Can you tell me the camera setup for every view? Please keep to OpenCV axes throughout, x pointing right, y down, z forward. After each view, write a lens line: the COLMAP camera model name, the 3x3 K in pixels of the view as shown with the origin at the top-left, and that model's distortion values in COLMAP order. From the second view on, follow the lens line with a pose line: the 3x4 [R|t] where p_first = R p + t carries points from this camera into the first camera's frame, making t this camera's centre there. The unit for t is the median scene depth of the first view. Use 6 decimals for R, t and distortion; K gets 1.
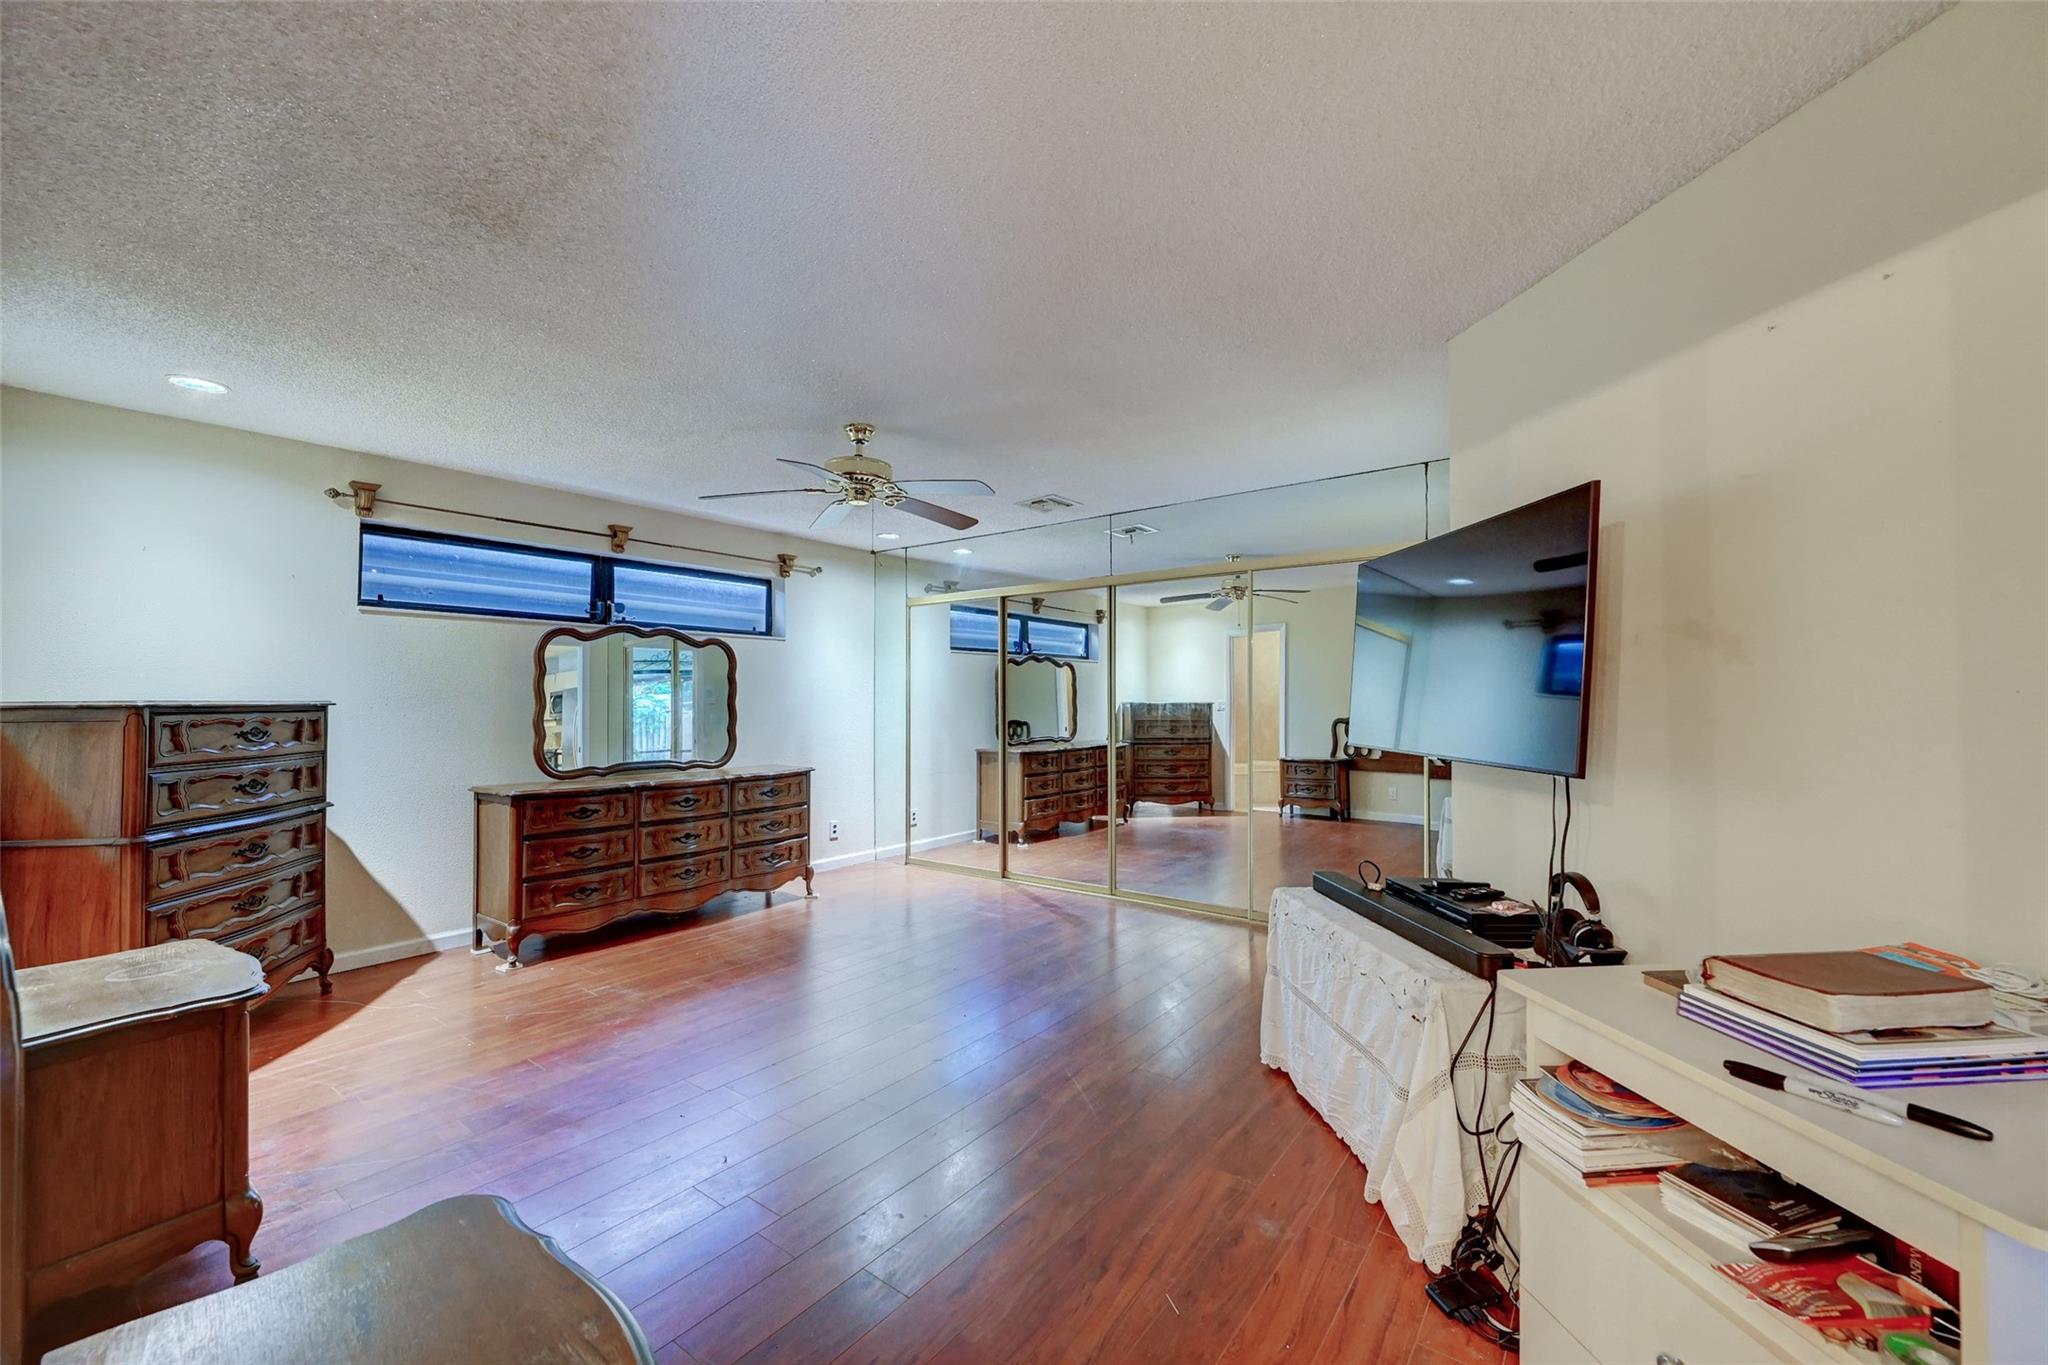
lens RADIAL K [[814.7, 0, 1026.4], [0, 814.7, 700.5], [0, 0, 1]] dist [0.003251, 0.000101]
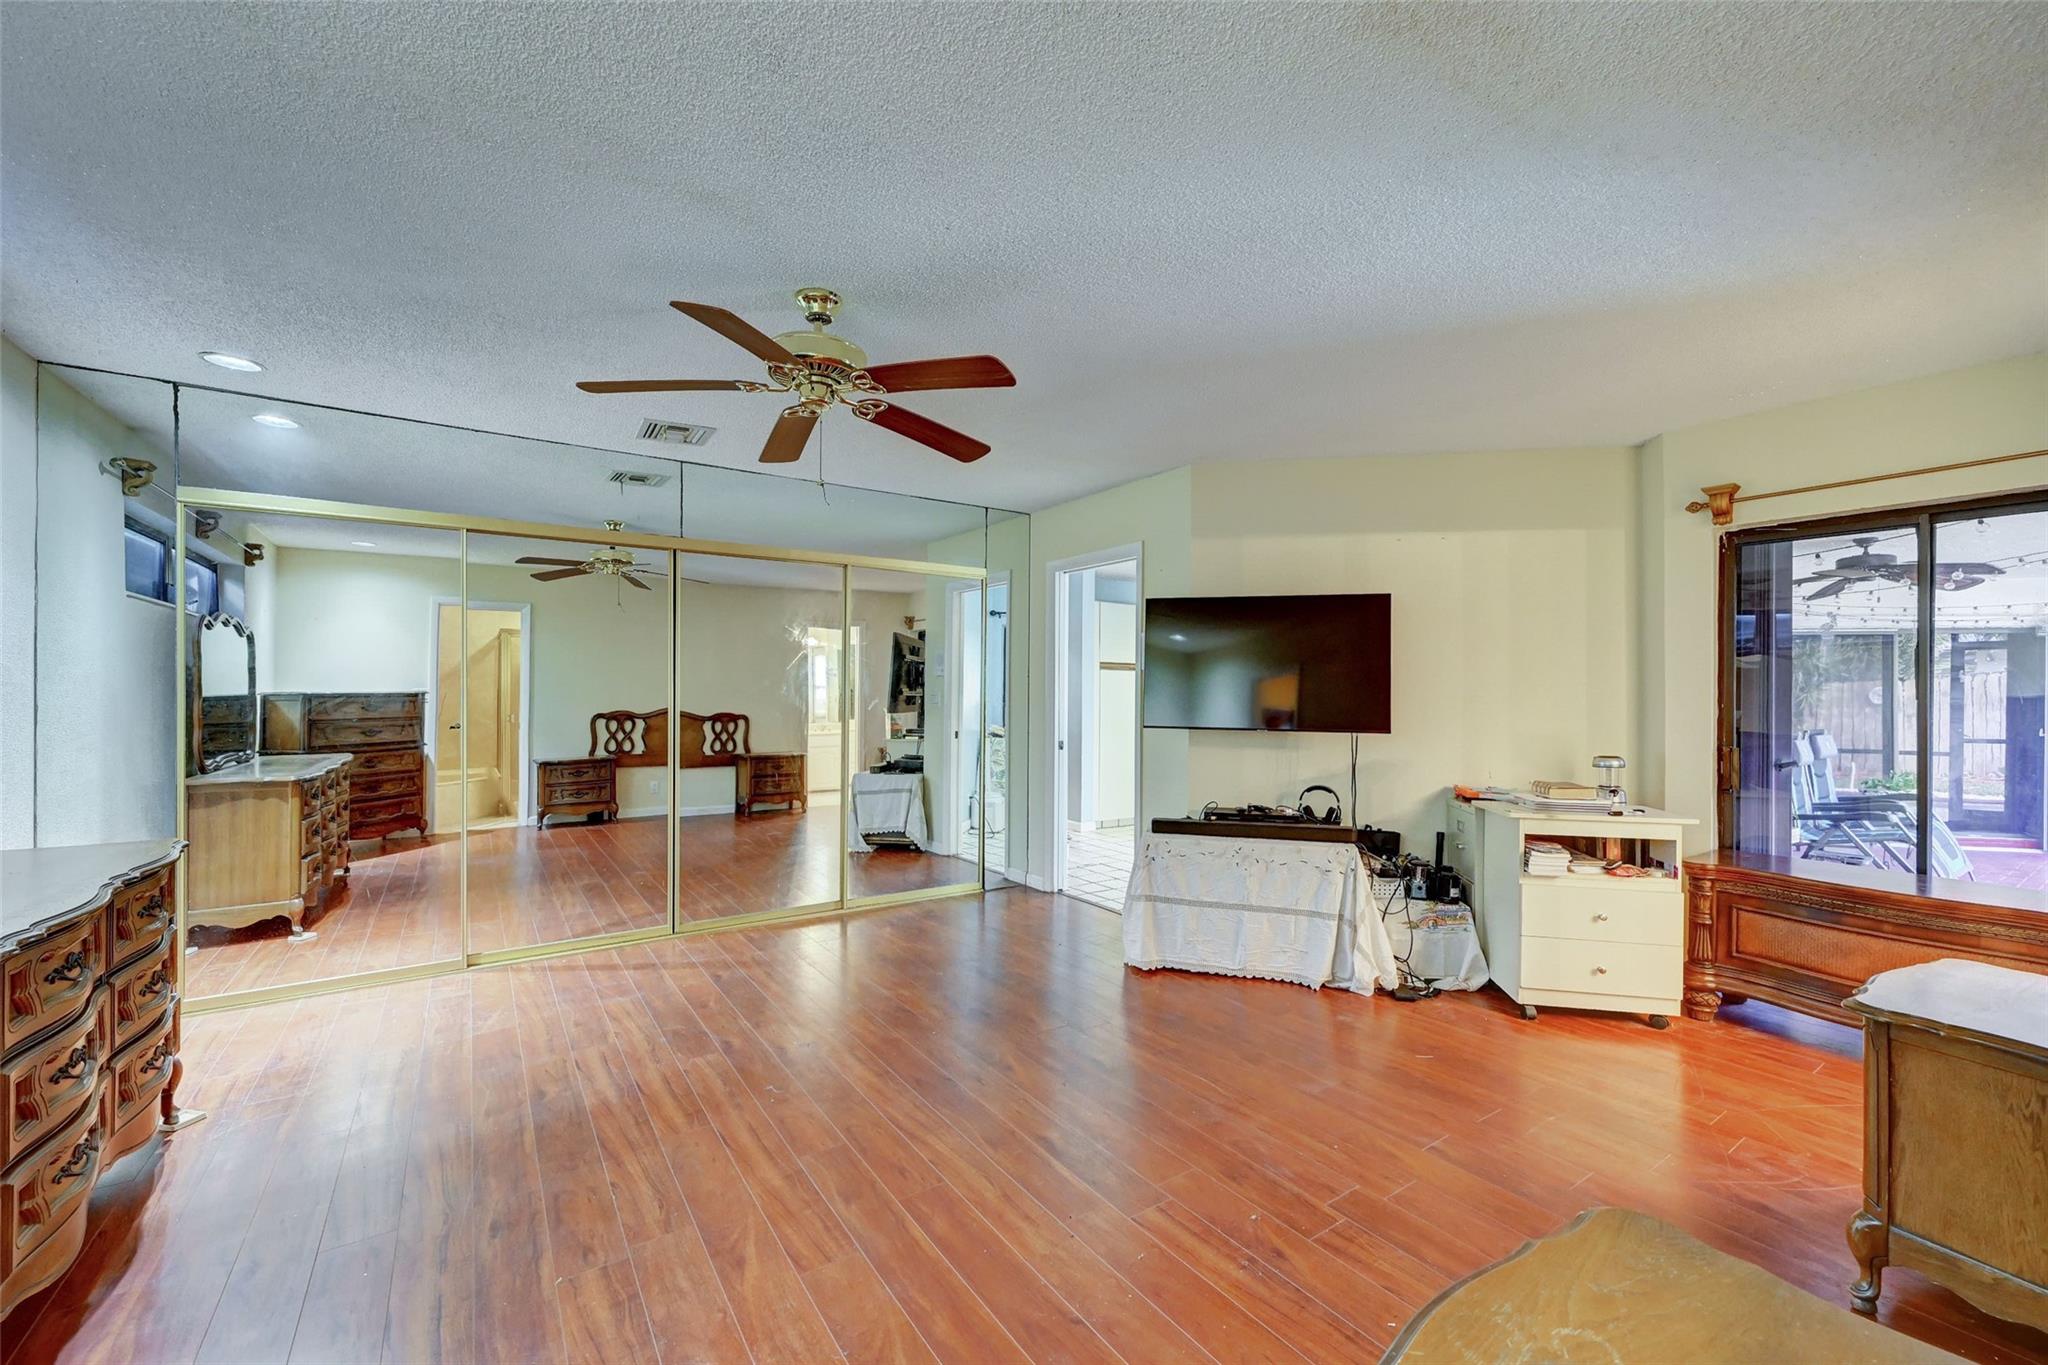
lens RADIAL K [[814.7, 0, 1027.4], [0, 814.7, 678.5], [0, 0, 1]] dist [0.003251, 0.000101]
pose [[0.307976, 0.024550, 0.951077, -0.339774], [-0.003129, 0.999688, -0.024791, 0.005009], [-0.951389, 0.004659, 0.307956, 0.261099]]
